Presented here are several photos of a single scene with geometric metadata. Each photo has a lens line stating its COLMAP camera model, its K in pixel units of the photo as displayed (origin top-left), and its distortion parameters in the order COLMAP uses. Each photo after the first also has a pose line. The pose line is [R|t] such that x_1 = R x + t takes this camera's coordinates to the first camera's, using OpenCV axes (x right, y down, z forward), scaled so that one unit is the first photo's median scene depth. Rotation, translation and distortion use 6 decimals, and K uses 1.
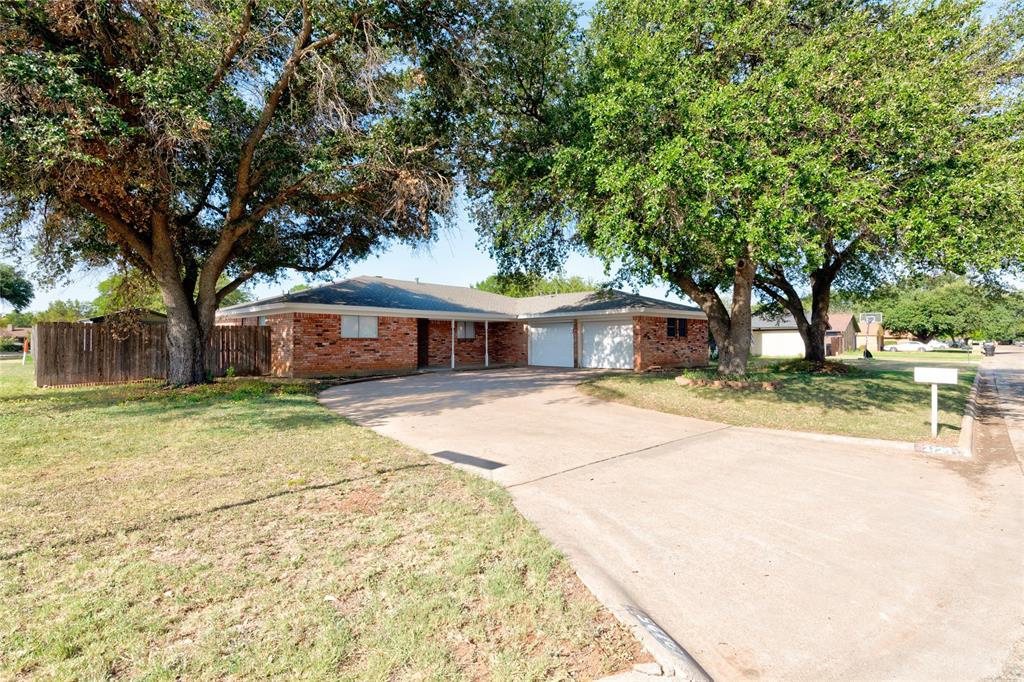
lens RADIAL K [[480.7, 0, 512.0], [0, 480.7, 341.0], [0, 0, 1]] dist [0.018974, 0.000097]
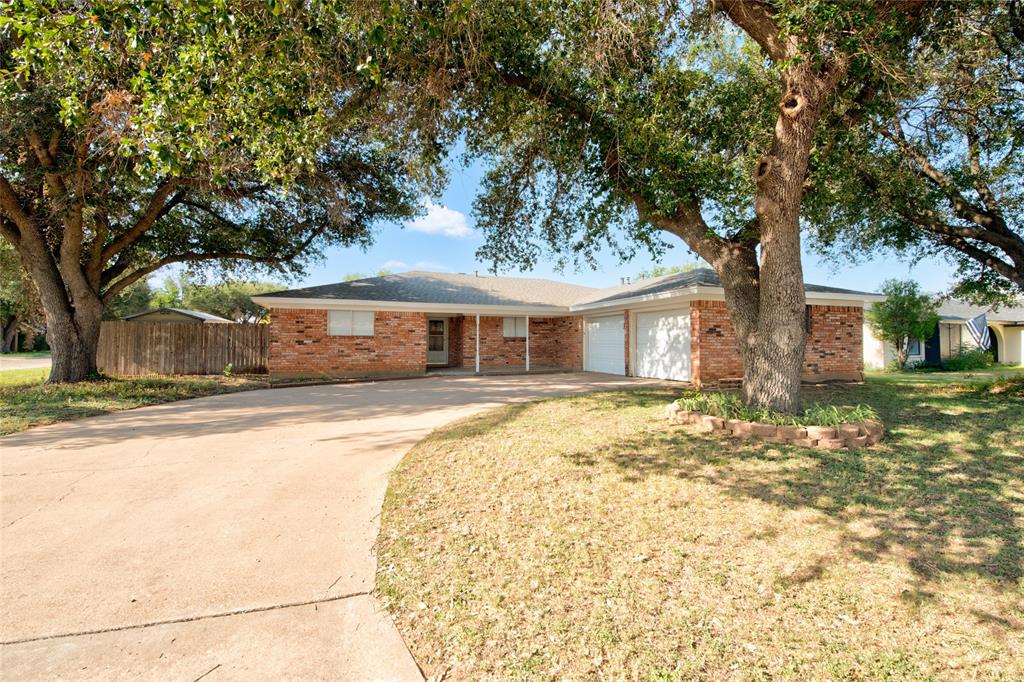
lens RADIAL K [[456.5, 0, 512.0], [0, 456.5, 341.0], [0, 0, 1]] dist [-0.011424, 0.000109]
pose [[0.910090, 0.001802, -0.414408, 0.289871], [-0.003641, 0.999987, -0.003649, 0.005720], [0.414396, 0.004829, 0.910084, 0.330565]]
